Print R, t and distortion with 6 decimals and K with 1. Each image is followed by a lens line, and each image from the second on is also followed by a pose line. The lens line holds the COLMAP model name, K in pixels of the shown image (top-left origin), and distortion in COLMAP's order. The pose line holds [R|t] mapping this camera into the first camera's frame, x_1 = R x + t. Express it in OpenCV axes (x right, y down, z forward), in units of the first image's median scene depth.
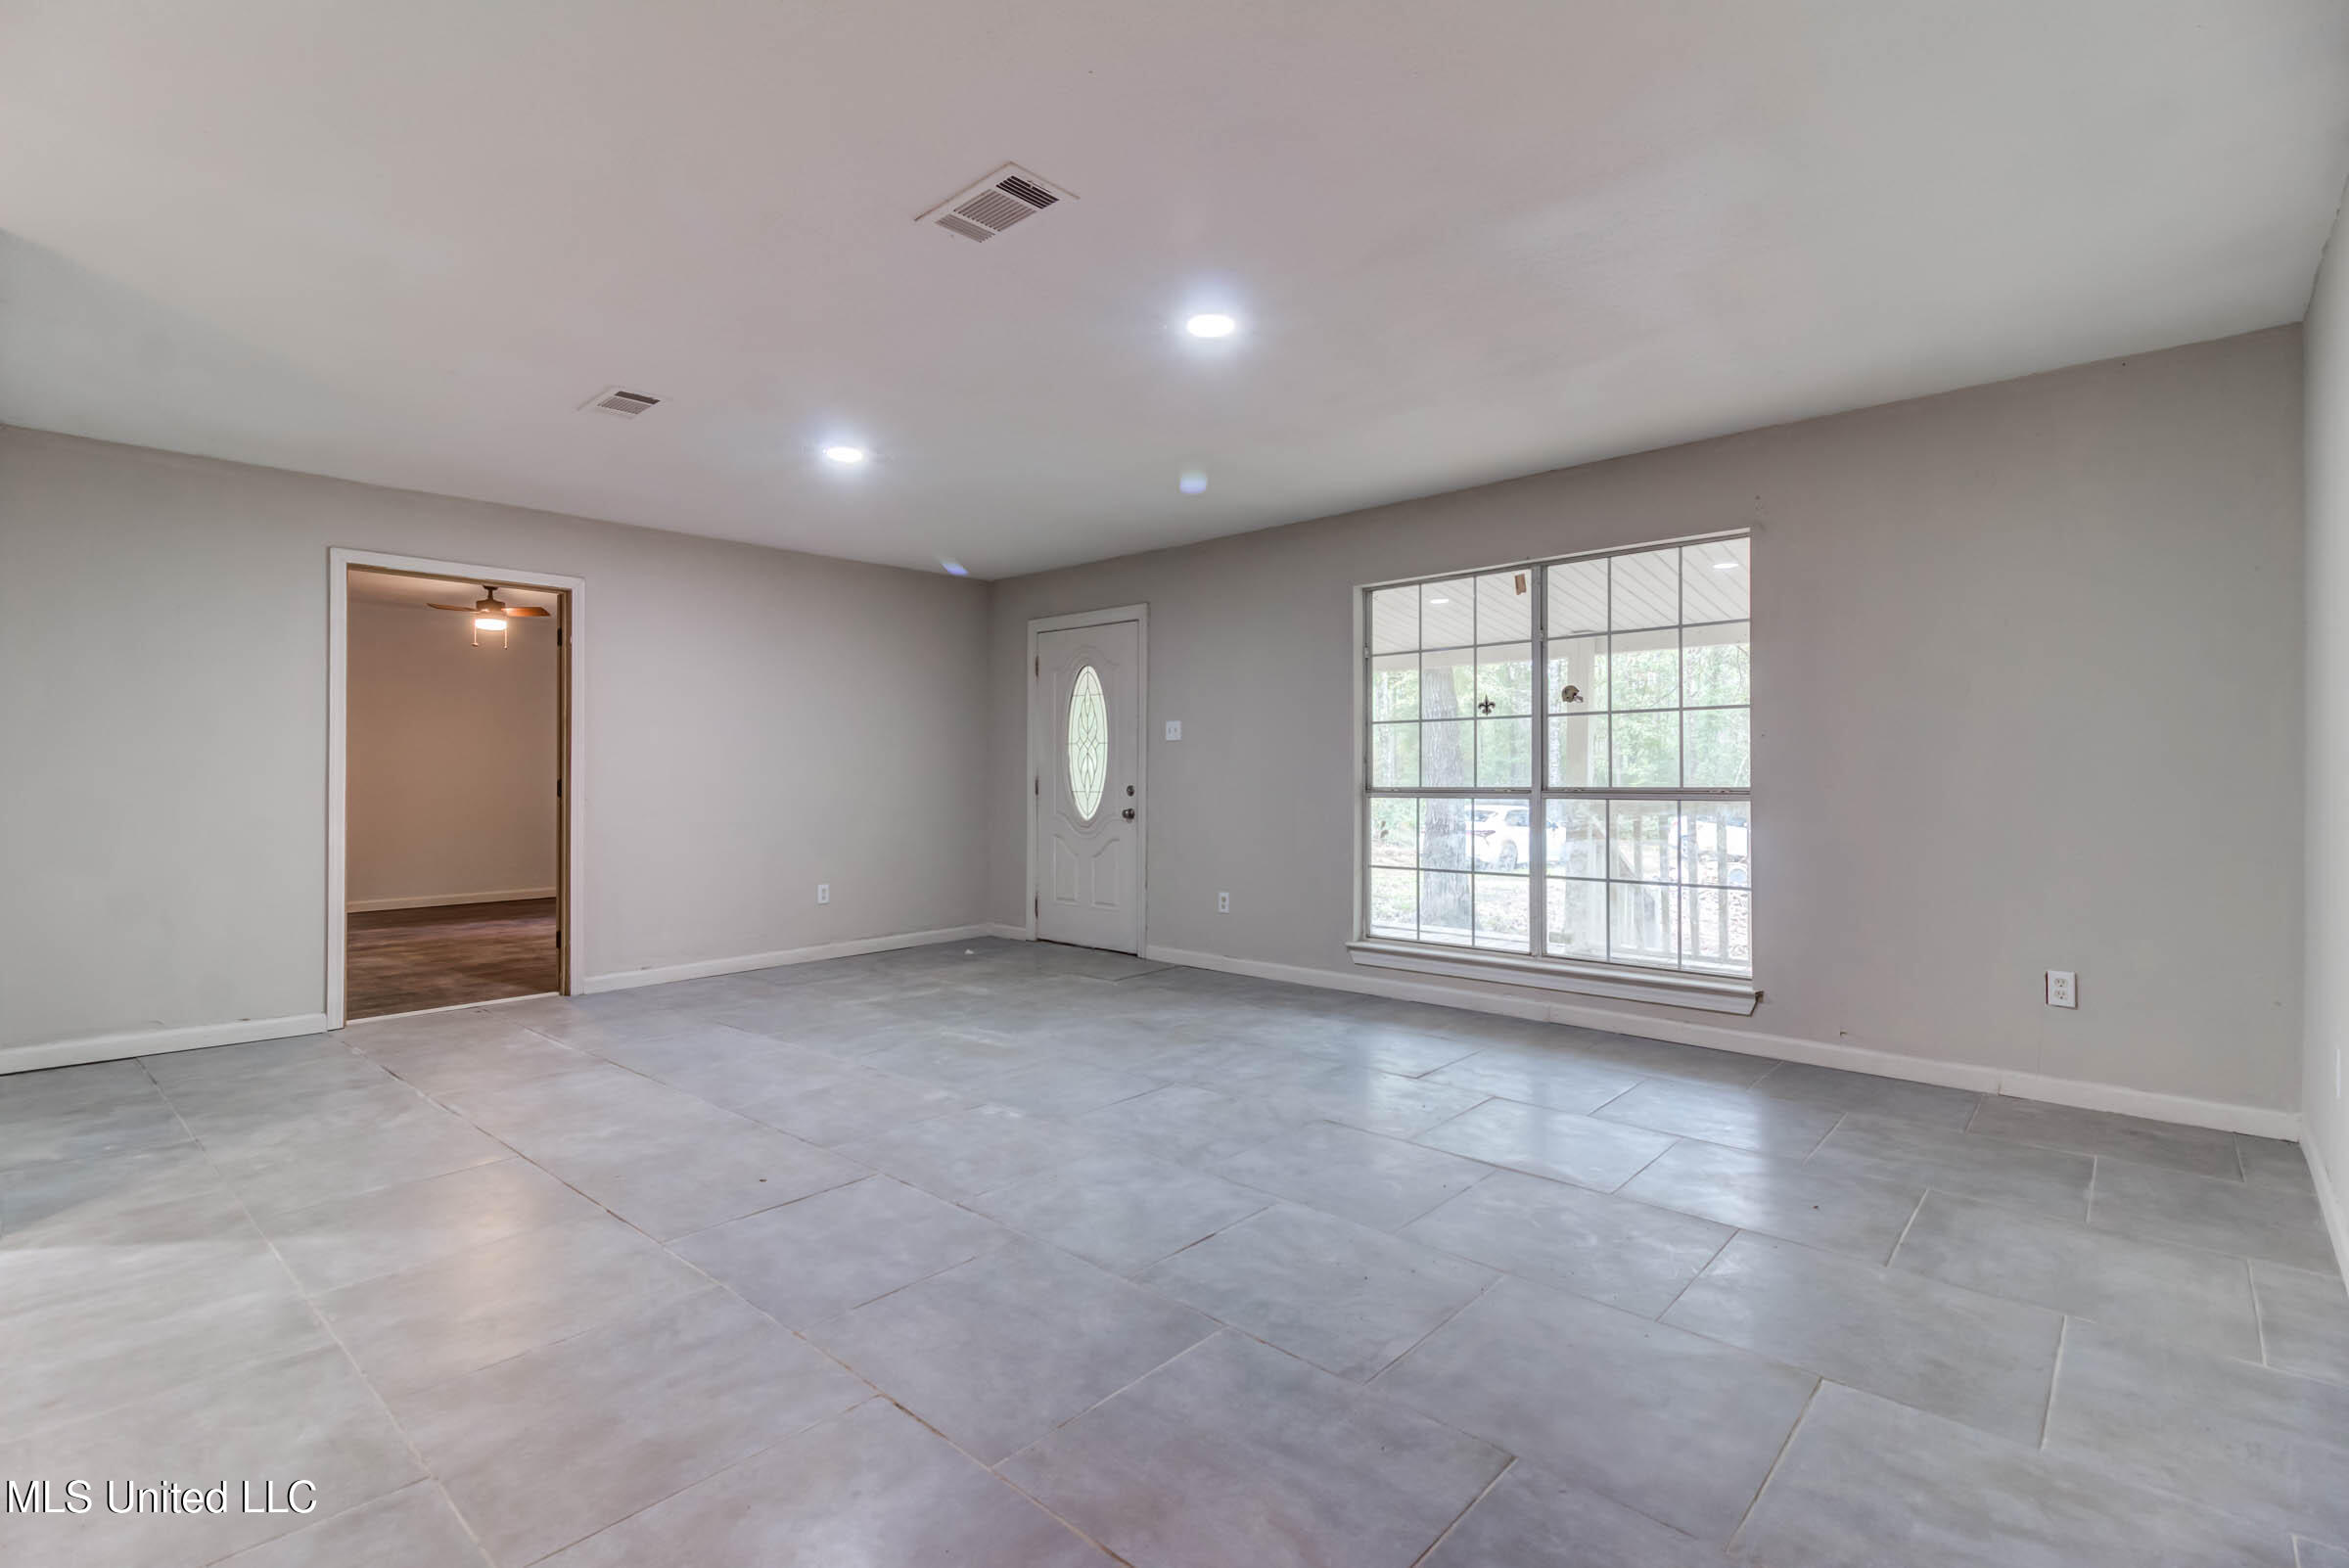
lens RADIAL K [[1085.6, 0, 1160.5], [0, 1085.6, 767.0], [0, 0, 1]] dist [0.014238, -0.010618]
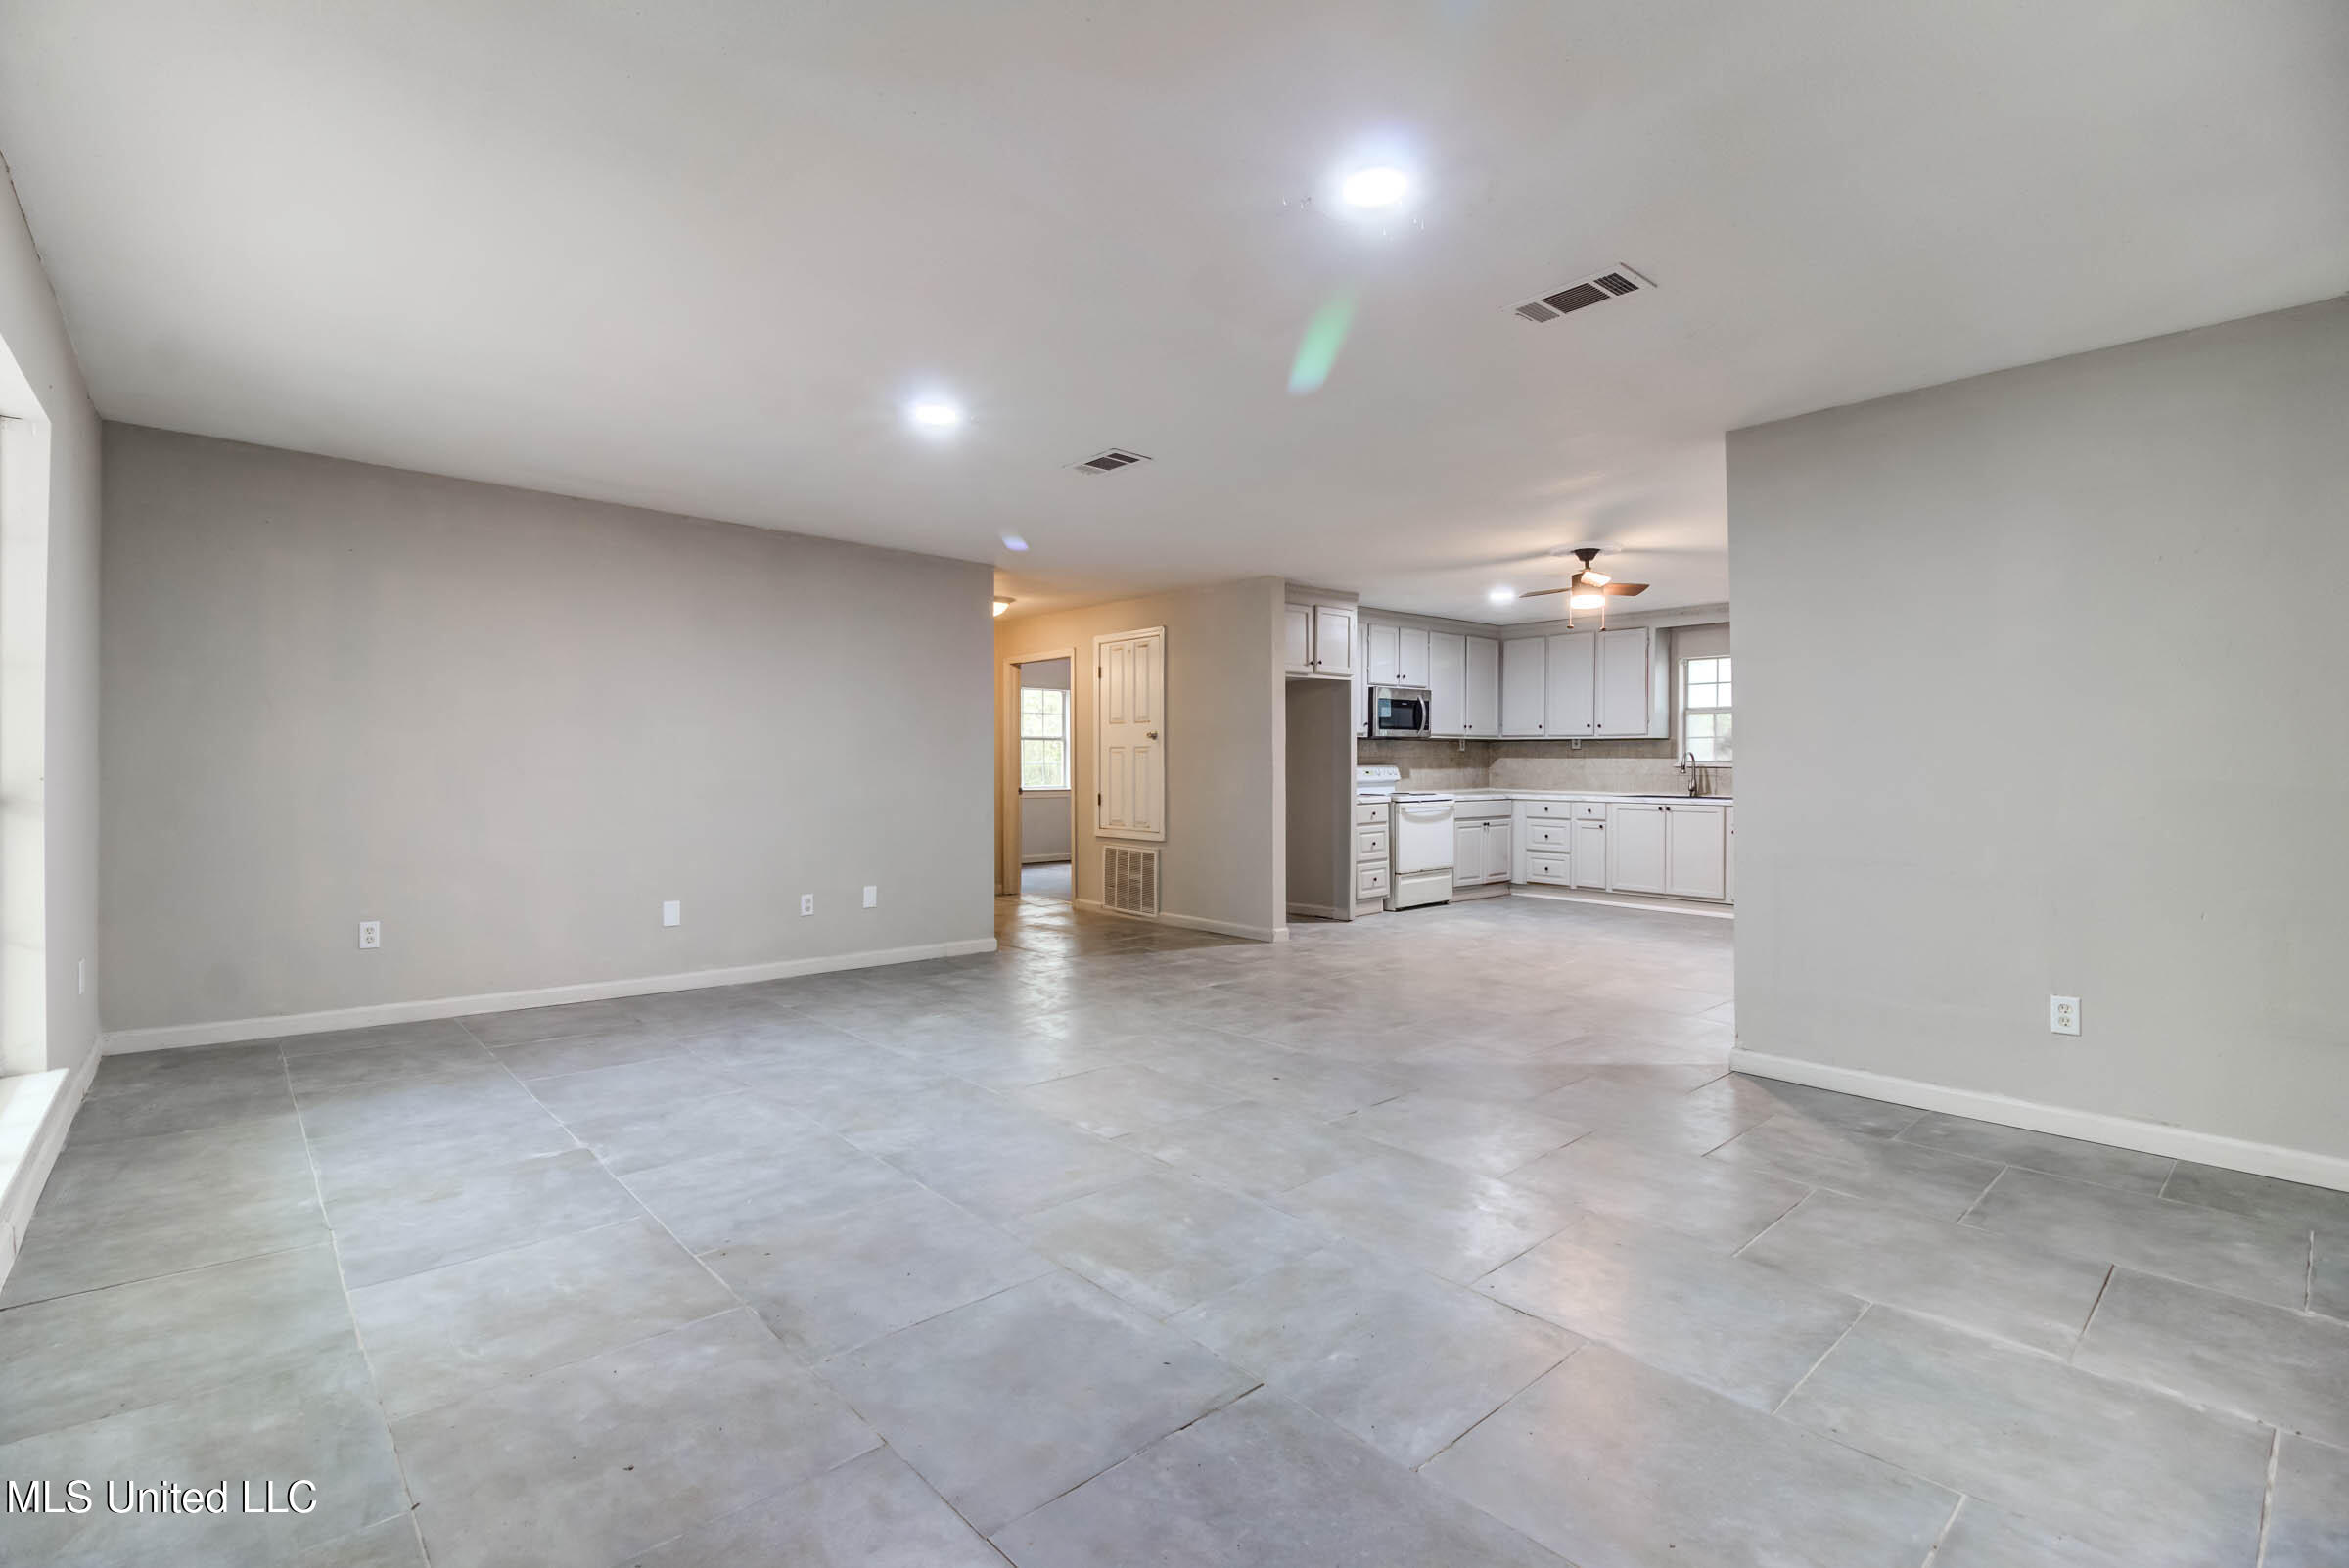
lens RADIAL K [[1085.6, 0, 1136.4], [0, 1085.6, 763.8], [0, 0, 1]] dist [0.014238, -0.010618]
pose [[-0.991616, -0.004022, 0.129160, -0.238246], [-0.006235, 0.999841, -0.016731, 0.011775], [-0.129072, -0.017396, -0.991483, 1.527819]]
